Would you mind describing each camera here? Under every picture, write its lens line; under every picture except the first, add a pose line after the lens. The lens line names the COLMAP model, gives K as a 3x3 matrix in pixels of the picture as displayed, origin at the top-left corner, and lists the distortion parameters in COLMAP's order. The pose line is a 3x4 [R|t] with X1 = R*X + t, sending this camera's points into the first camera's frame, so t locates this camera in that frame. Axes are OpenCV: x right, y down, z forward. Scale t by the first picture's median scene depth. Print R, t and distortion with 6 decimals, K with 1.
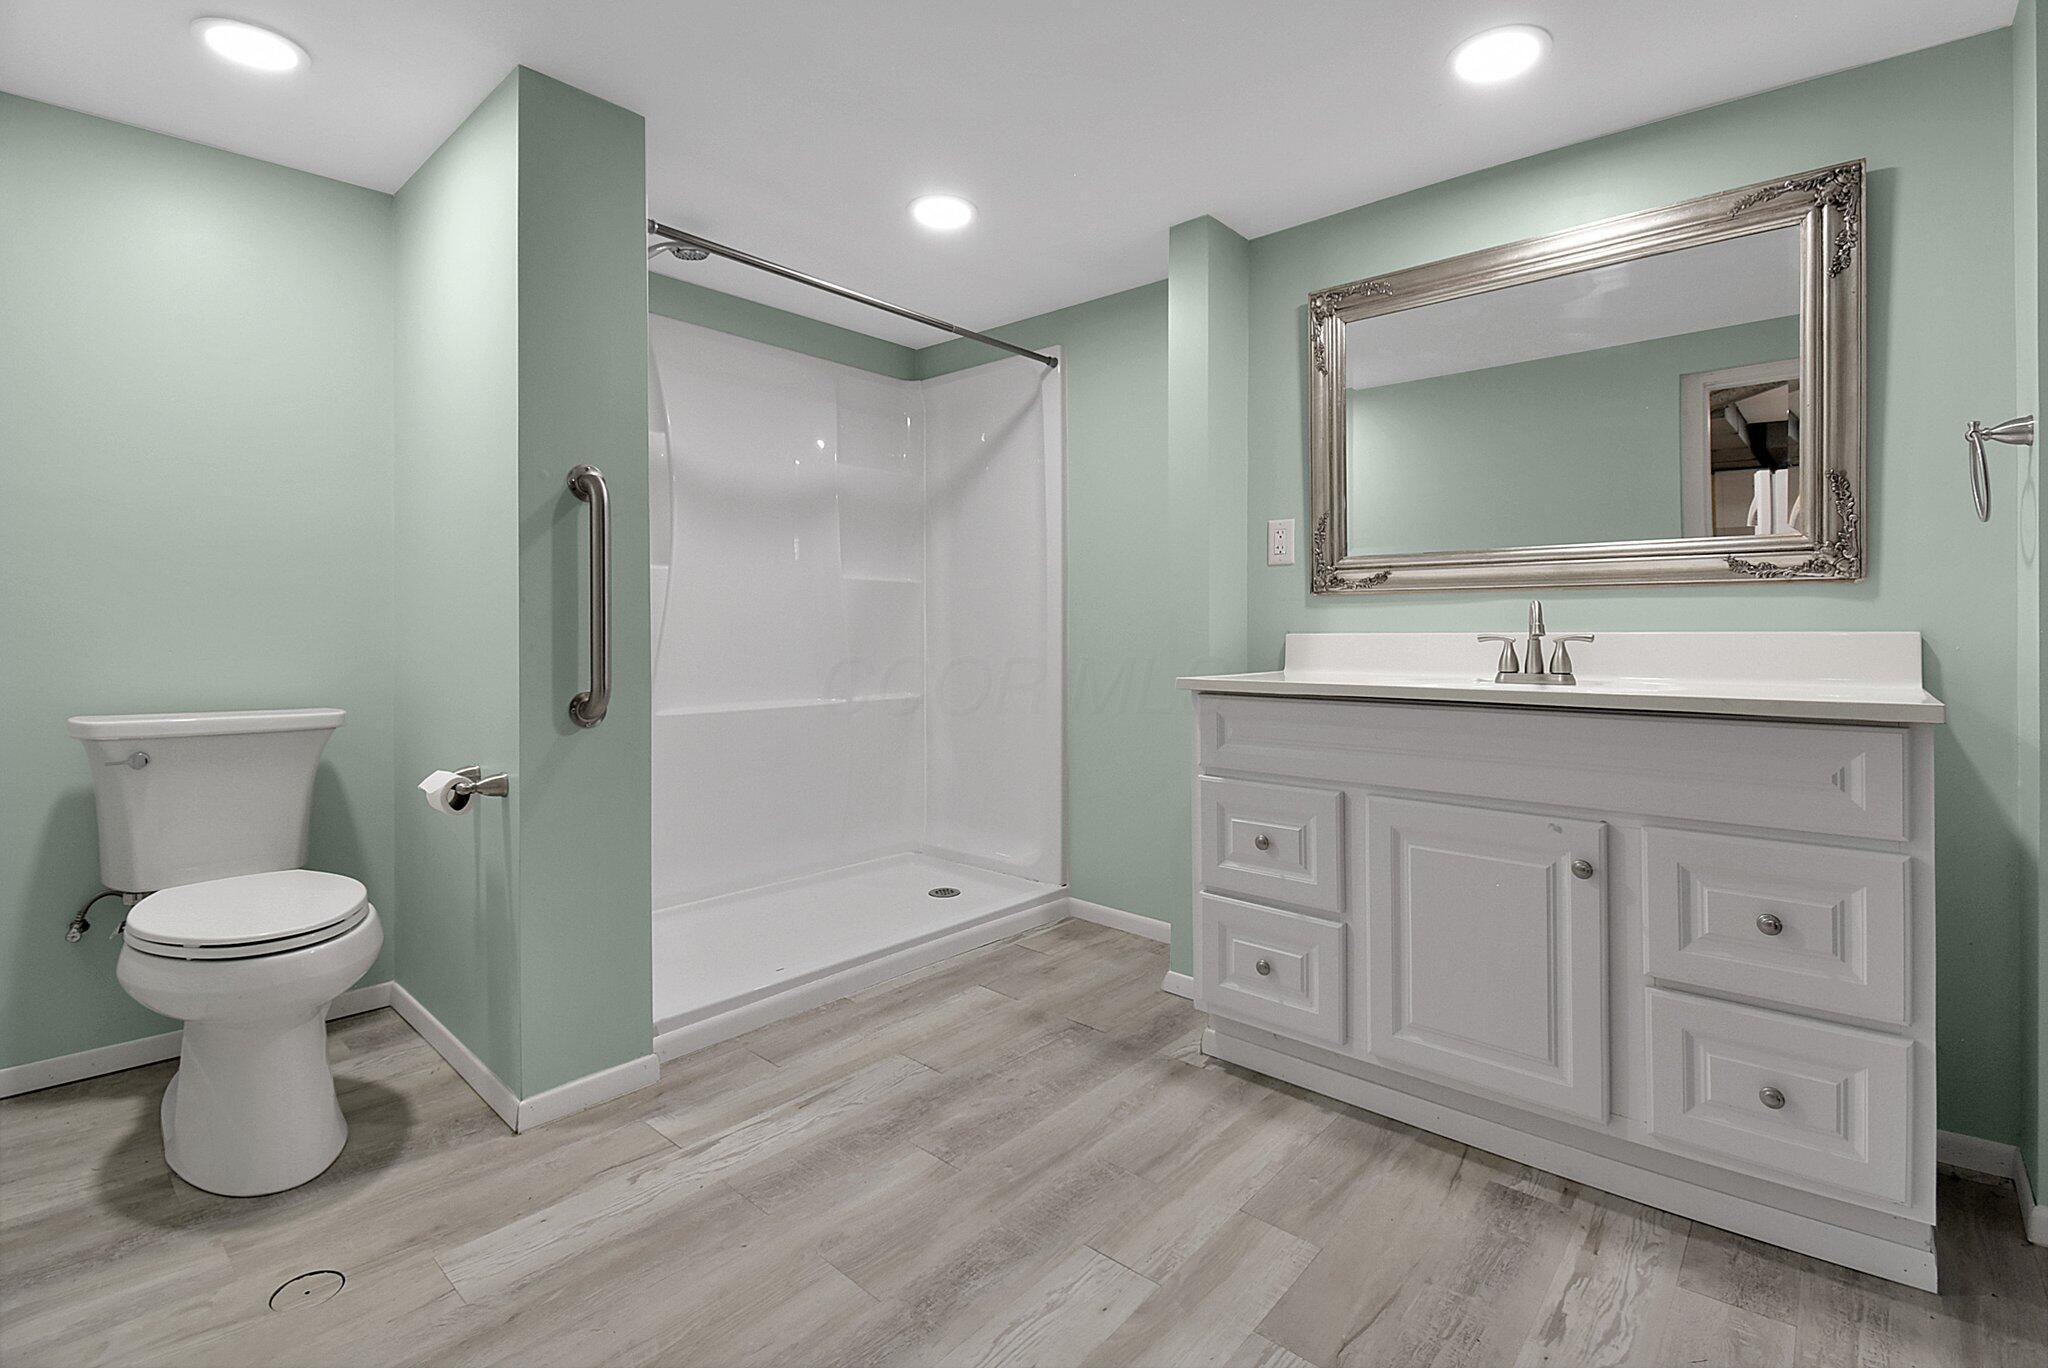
lens RADIAL K [[937.7, 0, 1008.2], [0, 937.7, 628.8], [0, 0, 1]] dist [0.001849, -0.003826]
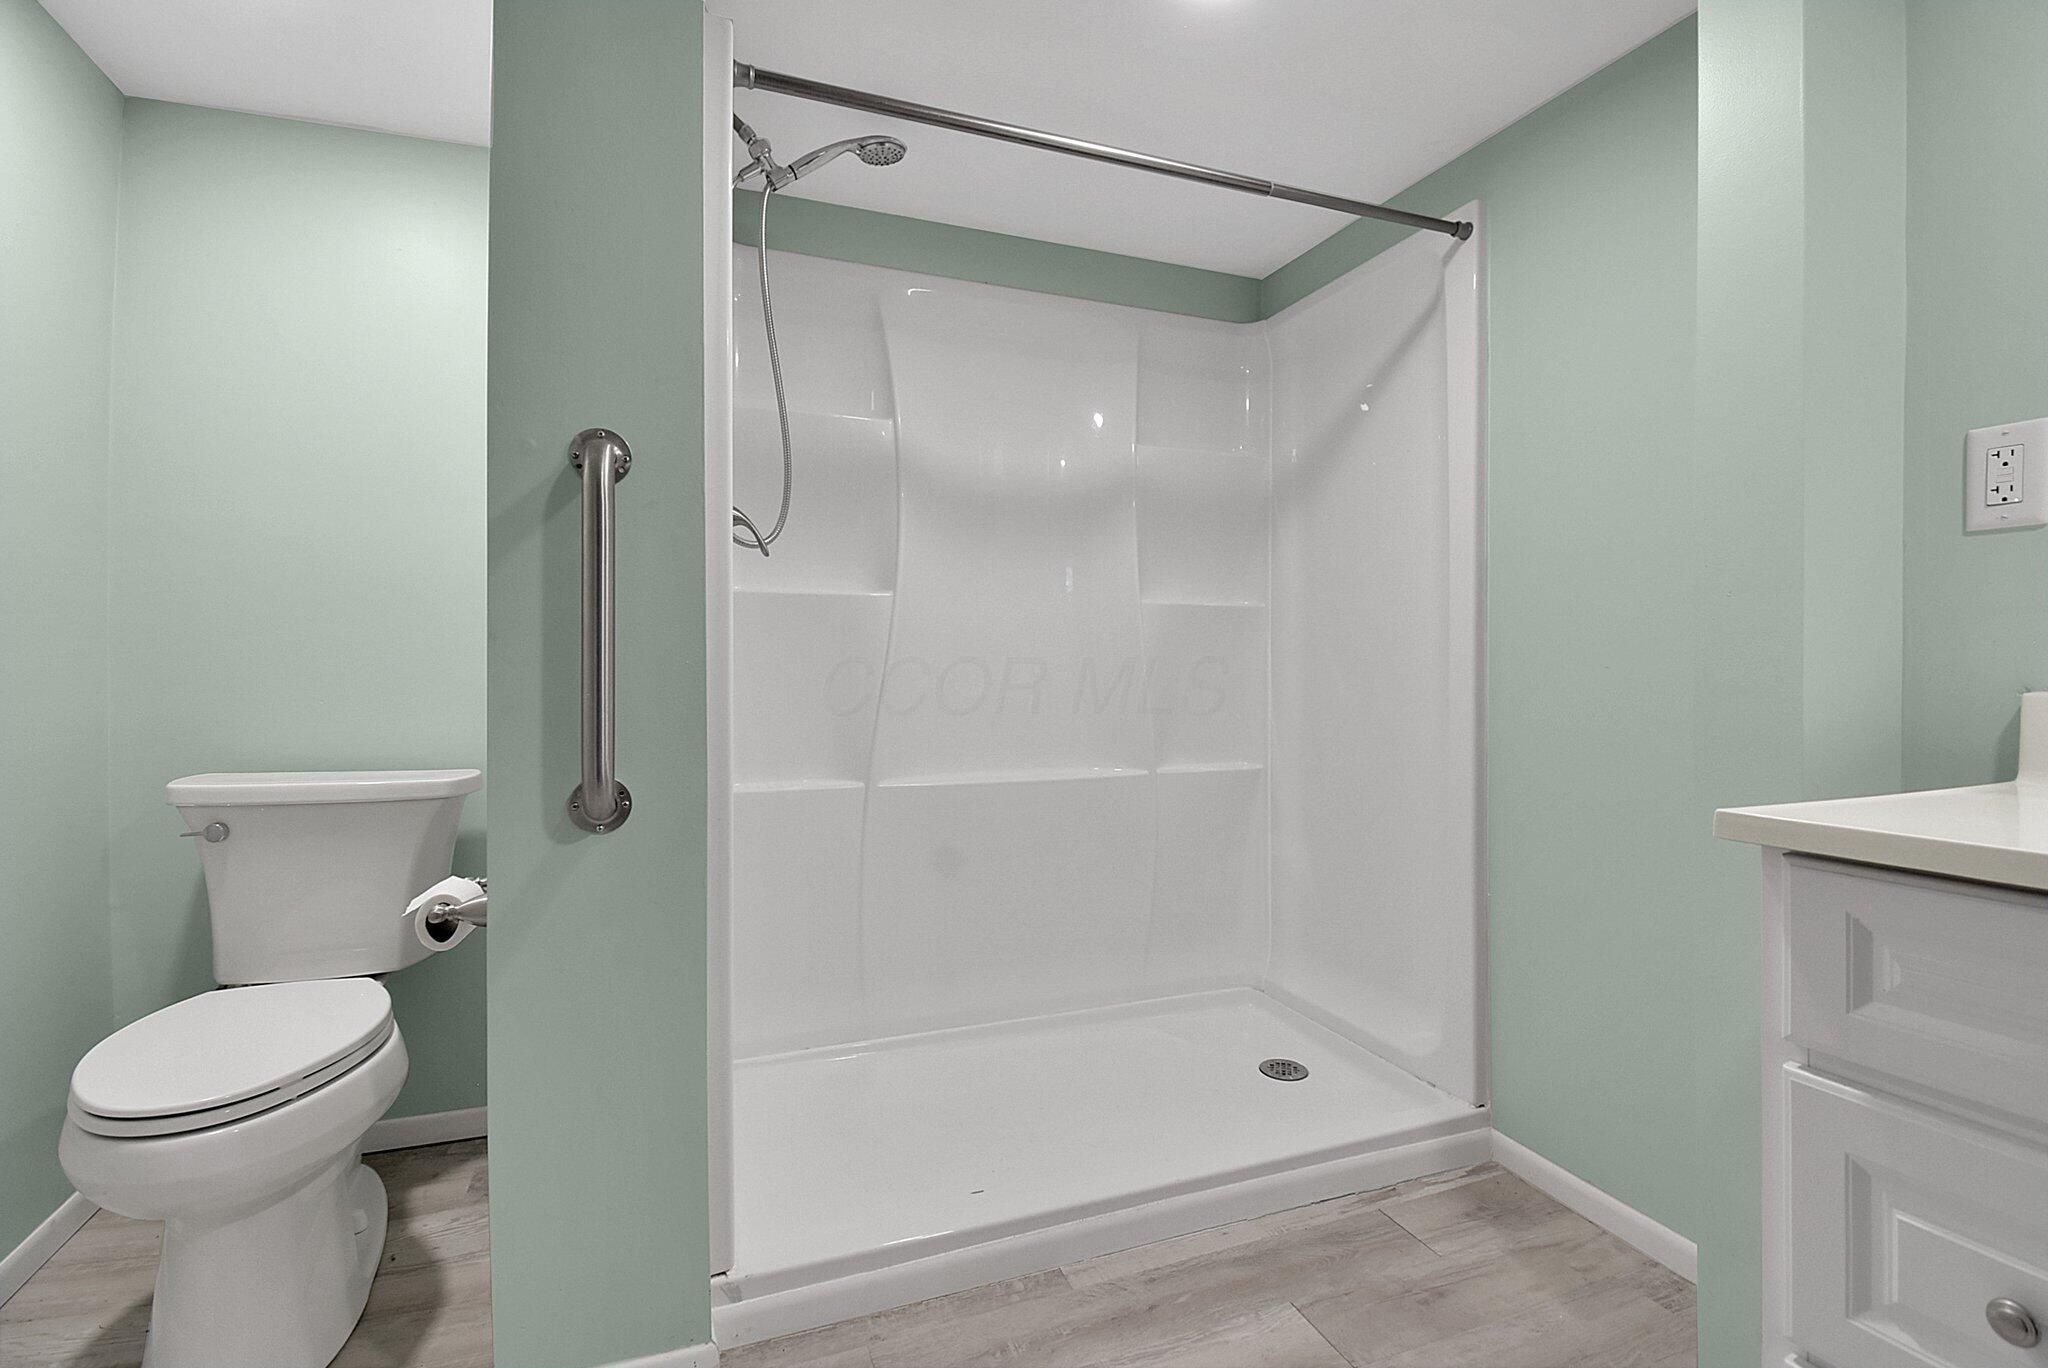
lens RADIAL K [[937.7, 0, 1016.6], [0, 937.7, 666.3], [0, 0, 1]] dist [0.001849, -0.003826]
pose [[0.895489, 0.003386, -0.445070, 0.065654], [-0.003262, 0.999994, 0.001045, -0.007565], [0.445071, 0.000517, 0.895495, 0.372637]]
